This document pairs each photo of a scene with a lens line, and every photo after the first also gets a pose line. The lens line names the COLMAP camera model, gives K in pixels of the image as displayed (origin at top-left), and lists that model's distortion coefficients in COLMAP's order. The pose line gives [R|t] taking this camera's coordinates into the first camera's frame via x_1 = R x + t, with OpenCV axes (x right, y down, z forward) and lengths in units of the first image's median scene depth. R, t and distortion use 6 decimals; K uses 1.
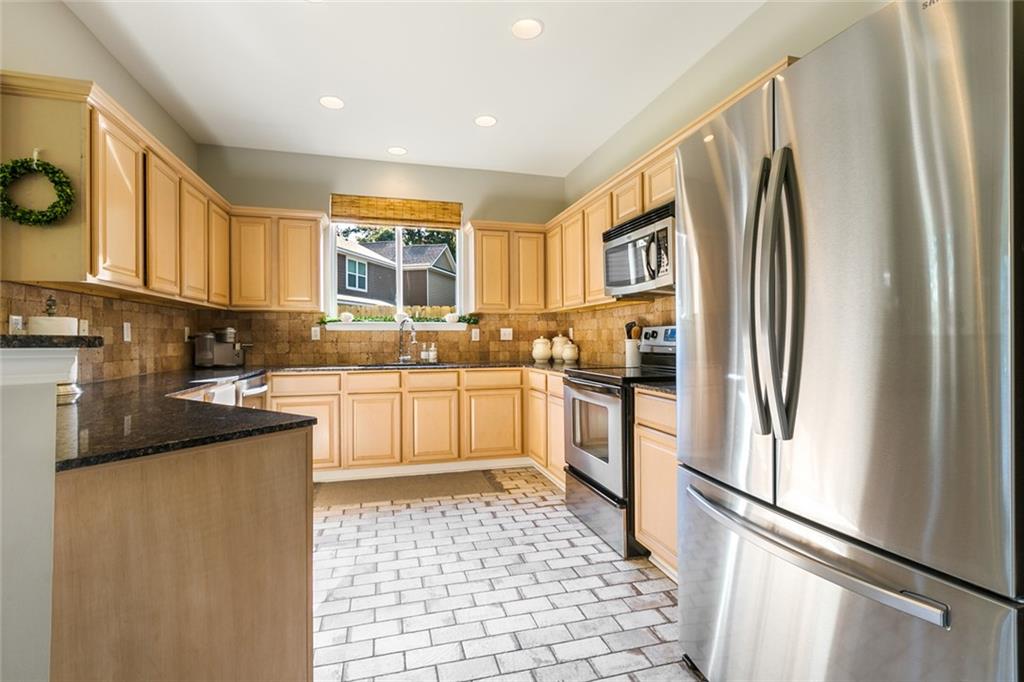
lens RADIAL K [[469.3, 0, 508.3], [0, 469.3, 345.8], [0, 0, 1]] dist [0.000832, -0.001123]
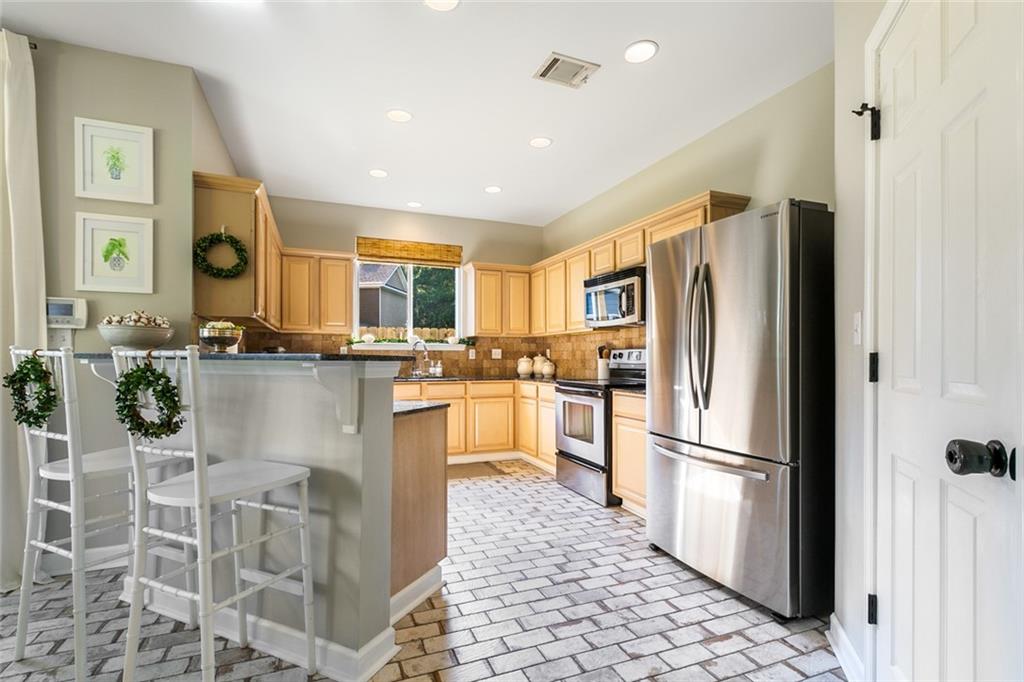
lens RADIAL K [[469.3, 0, 501.9], [0, 469.3, 365.7], [0, 0, 1]] dist [0.000832, -0.001123]
pose [[0.994397, 0.005080, 0.105587, -0.151702], [-0.005453, 0.999980, 0.003236, 0.003118], [-0.105569, -0.003793, 0.994405, -0.281496]]
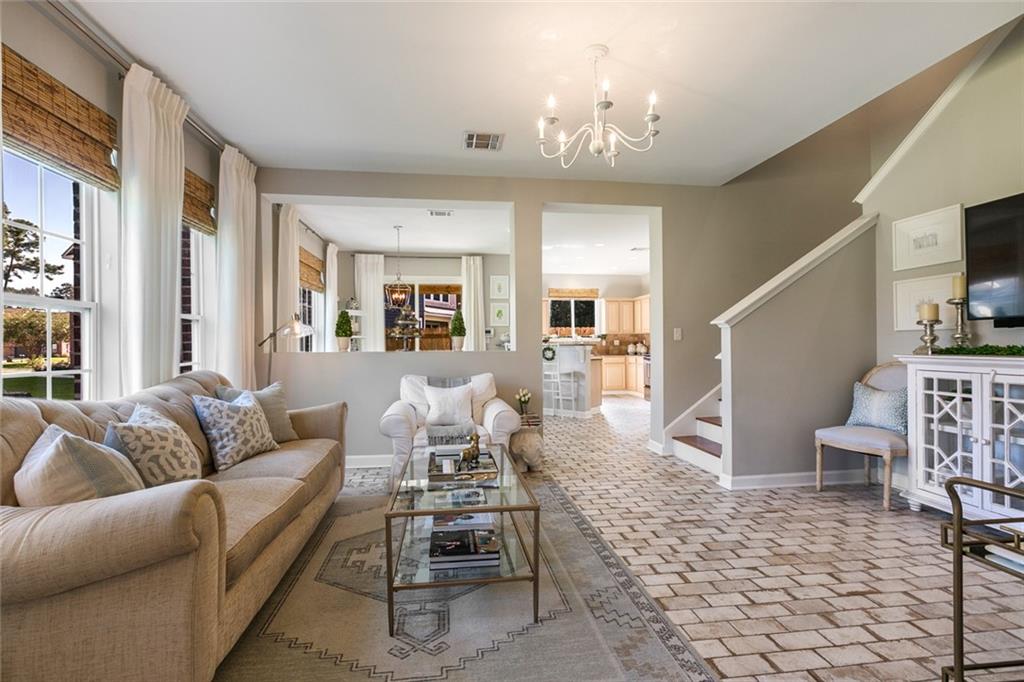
lens RADIAL K [[469.3, 0, 496.1], [0, 469.3, 342.4], [0, 0, 1]] dist [0.000832, -0.001123]
pose [[0.988081, 0.000806, -0.153930, -0.309283], [-0.003506, 0.999845, -0.017265, 0.022792], [0.153892, 0.017599, 0.987931, -1.868179]]
